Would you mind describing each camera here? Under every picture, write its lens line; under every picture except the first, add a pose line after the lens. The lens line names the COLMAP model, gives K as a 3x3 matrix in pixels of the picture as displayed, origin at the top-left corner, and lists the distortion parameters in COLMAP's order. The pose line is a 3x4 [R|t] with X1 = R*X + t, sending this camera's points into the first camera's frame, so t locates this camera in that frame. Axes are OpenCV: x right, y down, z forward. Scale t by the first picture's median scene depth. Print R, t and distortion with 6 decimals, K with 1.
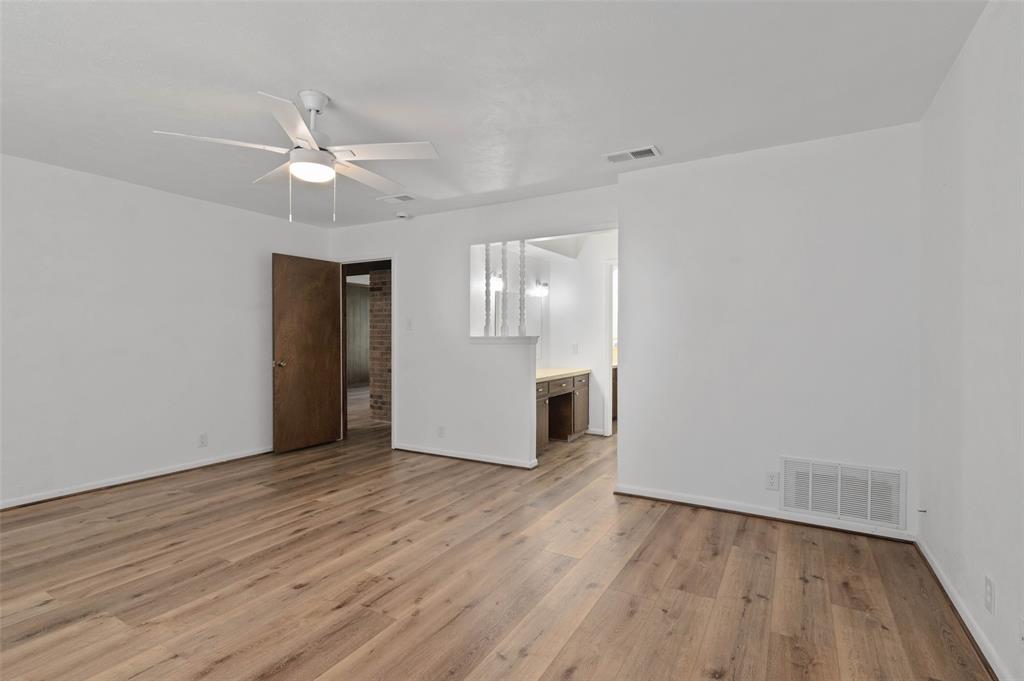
lens RADIAL K [[495.6, 0, 515.6], [0, 495.6, 339.7], [0, 0, 1]] dist [-0.005885, -0.001471]
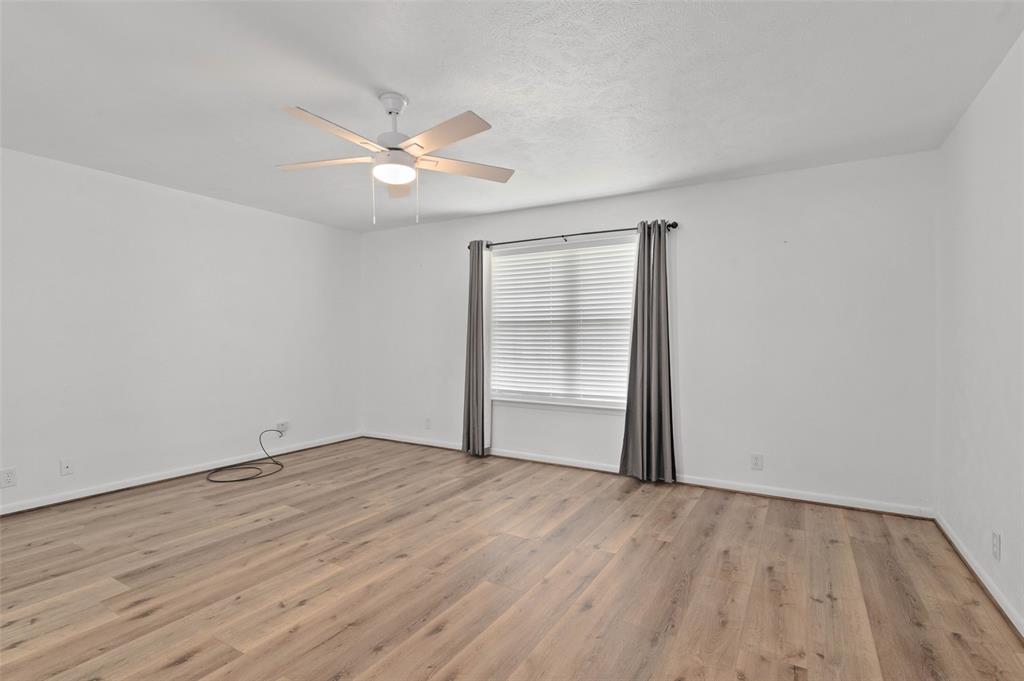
lens RADIAL K [[495.6, 0, 515.6], [0, 495.6, 339.7], [0, 0, 1]] dist [-0.005885, -0.001471]
pose [[-0.999984, -0.004146, 0.003730, -0.592864], [-0.004124, 0.999974, 0.005858, -0.008408], [-0.003754, 0.005843, -0.999976, 1.810224]]
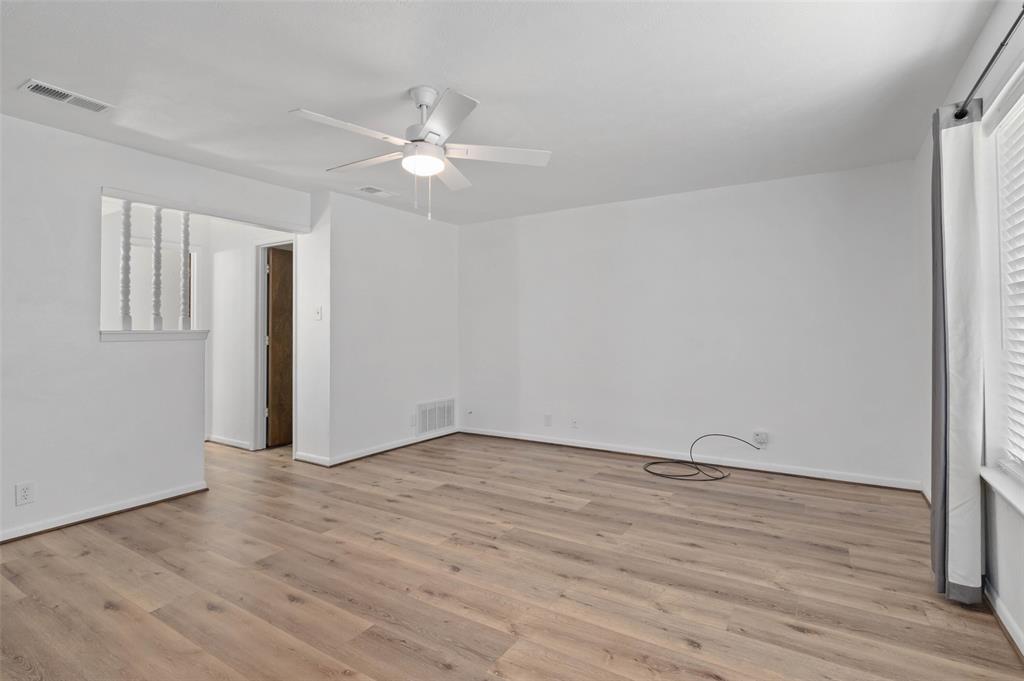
lens RADIAL K [[495.6, 0, 515.6], [0, 495.6, 339.7], [0, 0, 1]] dist [-0.005885, -0.001471]
pose [[0.030200, -0.019270, 0.999358, -1.251094], [0.006259, 0.999798, 0.019089, -0.008314], [-0.999524, 0.005678, 0.030314, 0.707605]]
